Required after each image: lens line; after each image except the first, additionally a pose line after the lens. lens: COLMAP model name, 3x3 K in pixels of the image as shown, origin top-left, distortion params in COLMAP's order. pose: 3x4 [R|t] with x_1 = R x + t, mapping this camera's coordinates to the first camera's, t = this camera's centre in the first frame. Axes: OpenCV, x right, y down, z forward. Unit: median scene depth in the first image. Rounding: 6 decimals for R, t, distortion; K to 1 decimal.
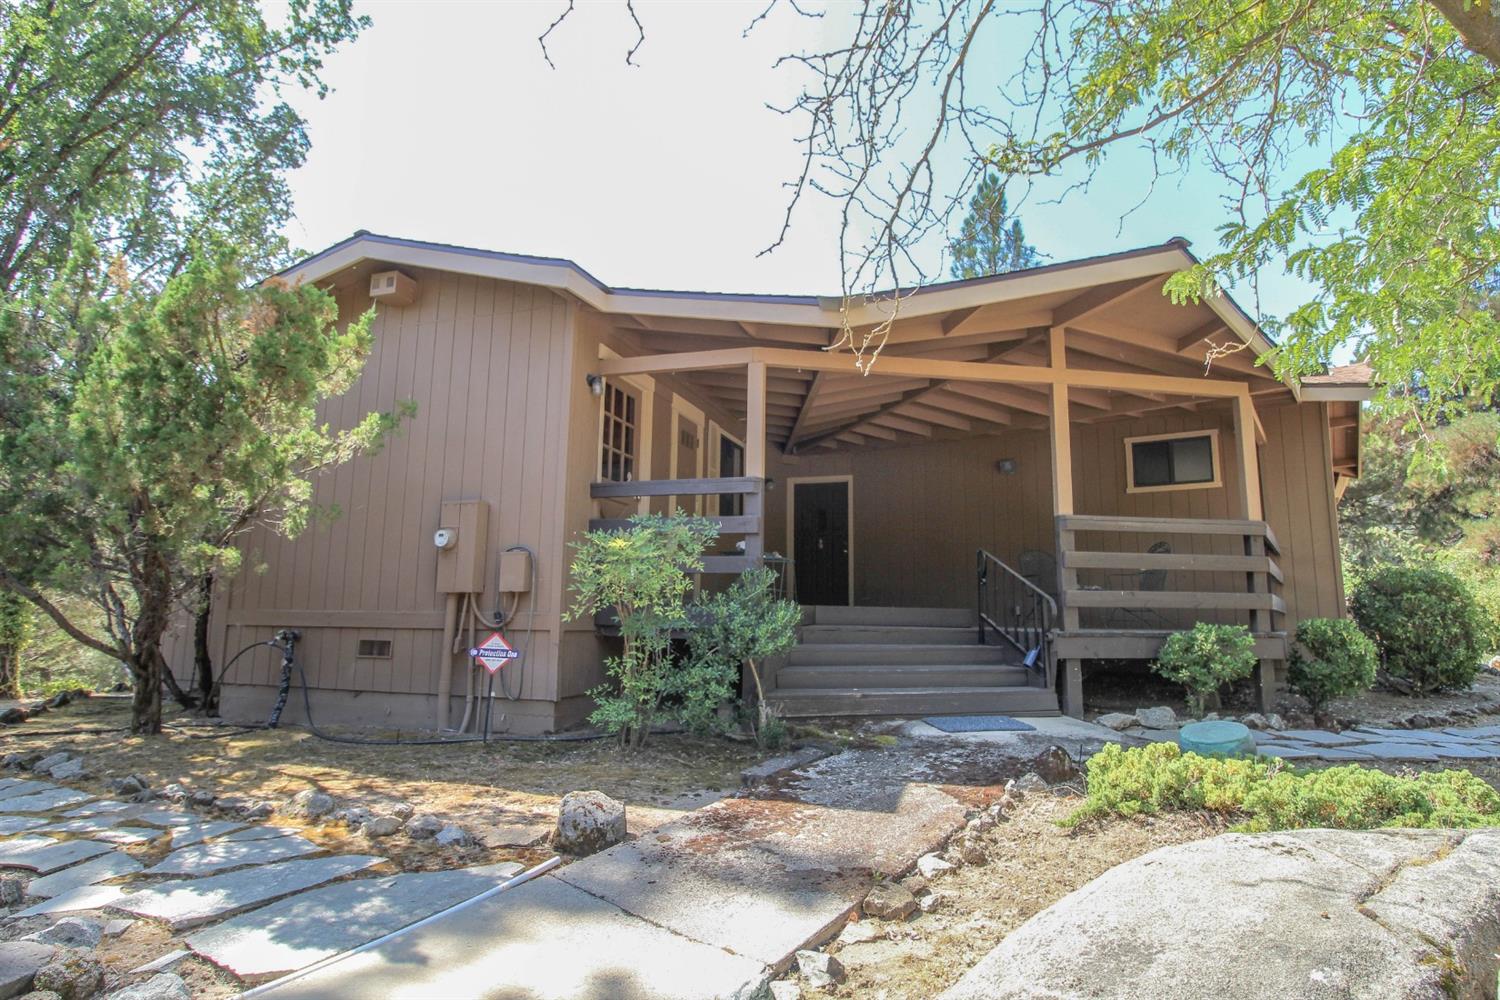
lens RADIAL K [[800.2, 0, 749.4], [0, 800.2, 496.9], [0, 0, 1]] dist [0.000308, -0.011854]
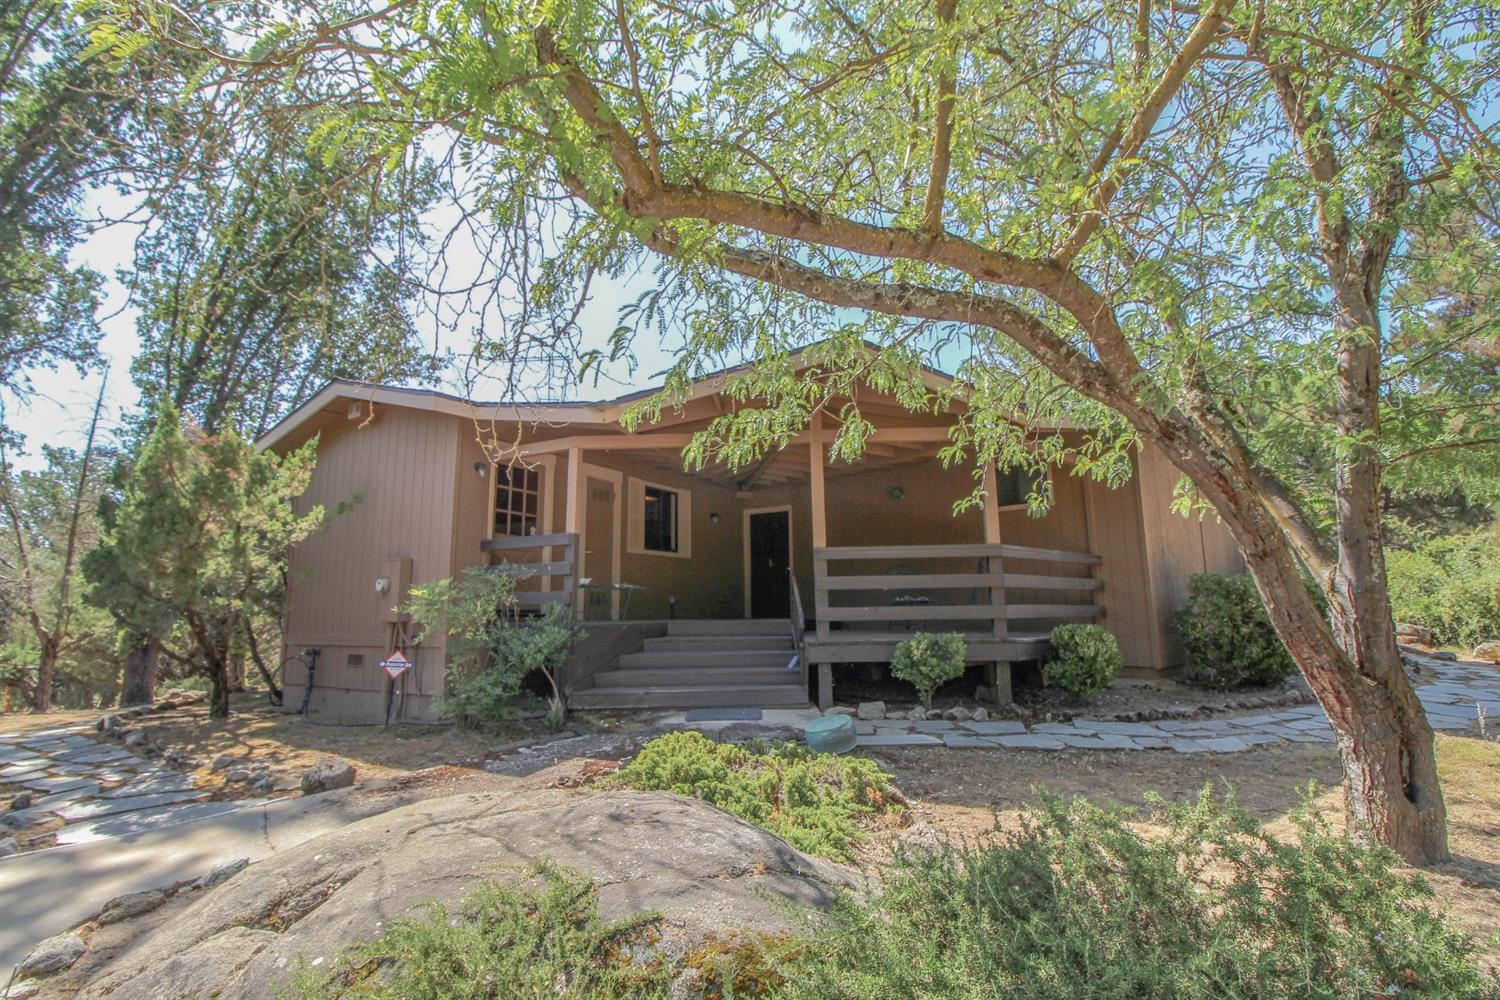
lens RADIAL K [[704.9, 0, 750.0], [0, 704.9, 500.0], [0, 0, 1]] dist [-0.004164, -0.011670]
pose [[0.974058, -0.059749, -0.218268, 0.657784], [0.058350, 0.998213, -0.012854, -0.054737], [0.218646, -0.000215, 0.975804, -0.124313]]
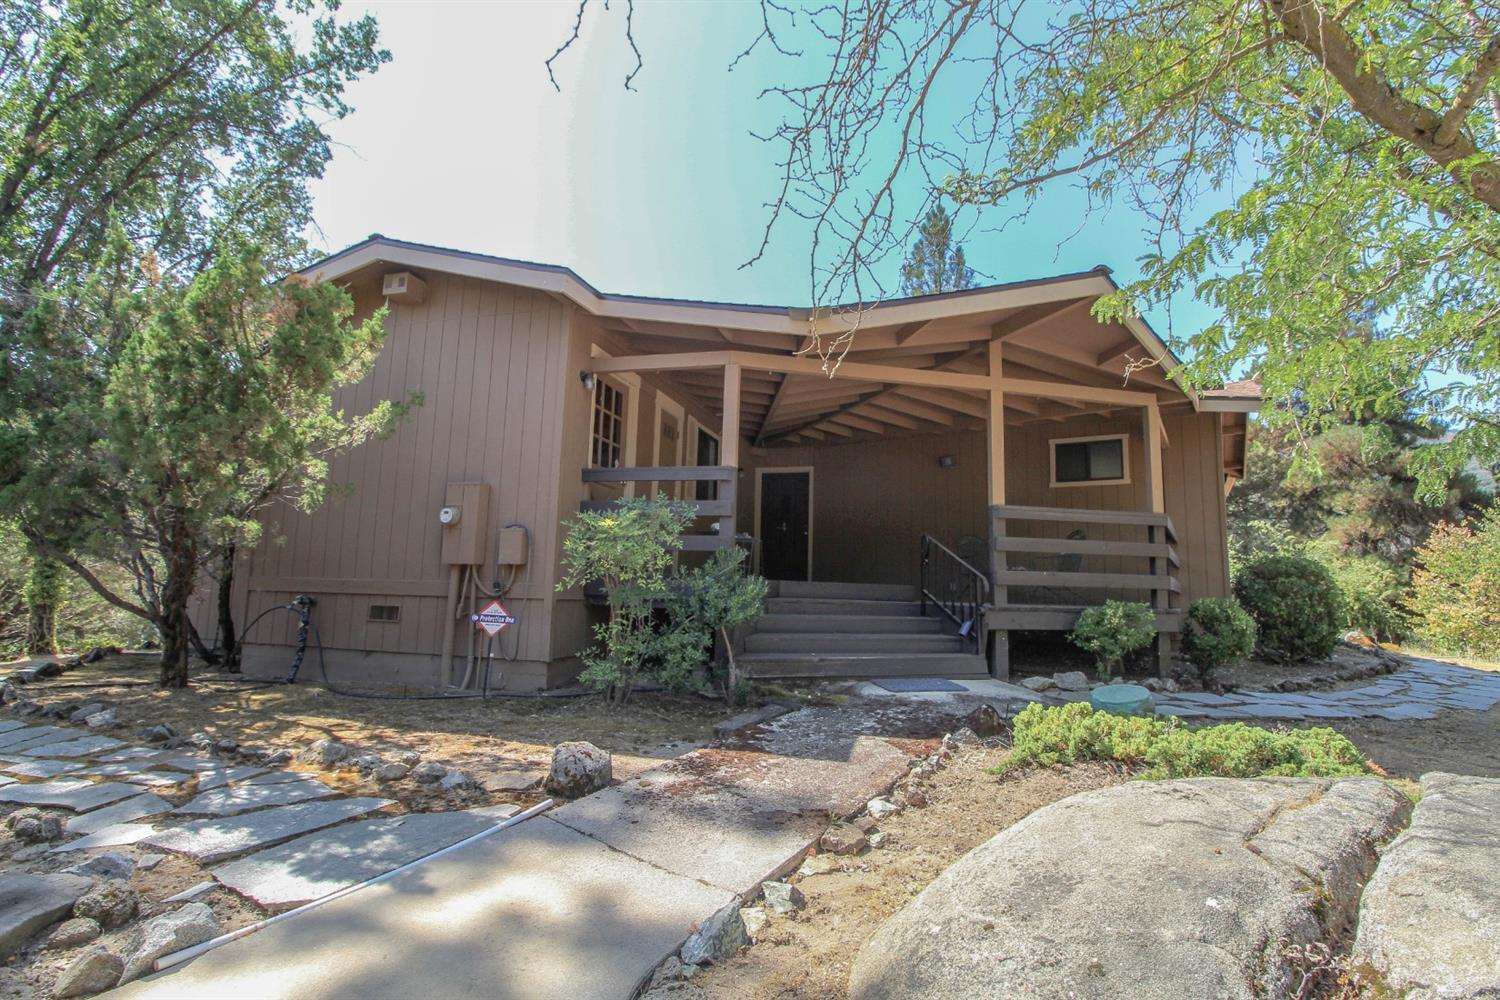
lens RADIAL K [[704.9, 0, 750.0], [0, 704.9, 500.0], [0, 0, 1]] dist [-0.004164, -0.011670]
pose [[0.998895, 0.019377, 0.042820, -0.006249], [-0.020317, 0.999560, 0.021611, 0.000752], [-0.042382, -0.022457, 0.998849, 0.004772]]
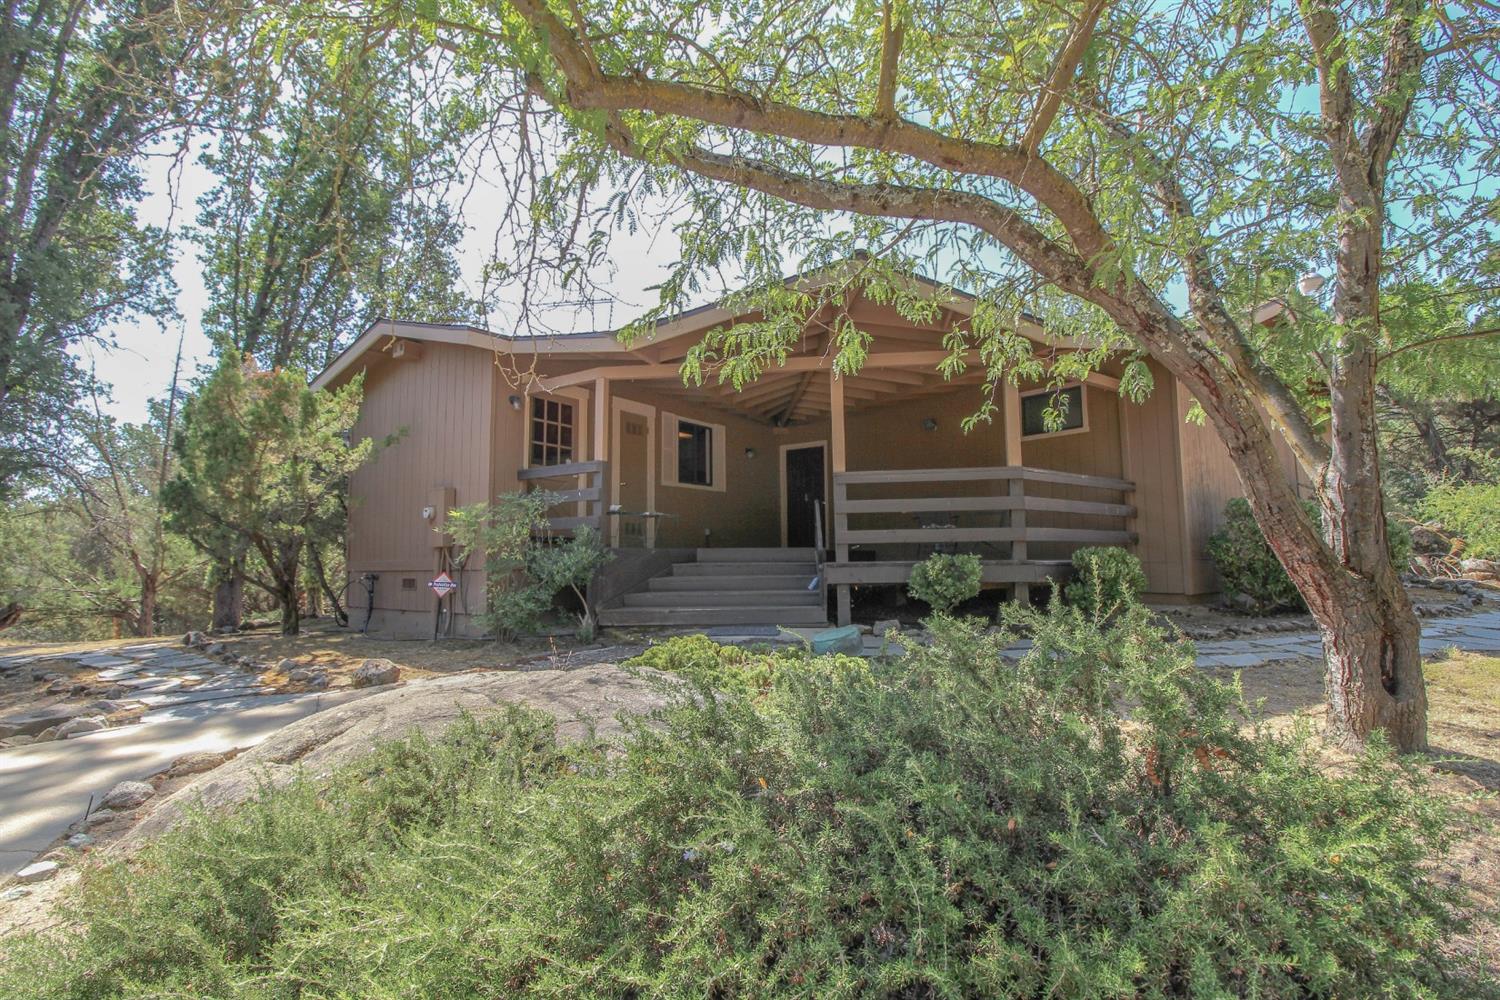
lens RADIAL K [[704.9, 0, 750.0], [0, 704.9, 500.0], [0, 0, 1]] dist [-0.004164, -0.011670]
pose [[0.952702, -0.049543, -0.299842, 0.731180], [0.068750, 0.996180, 0.053844, -0.004708], [0.296029, -0.071911, 0.952468, -0.137568]]
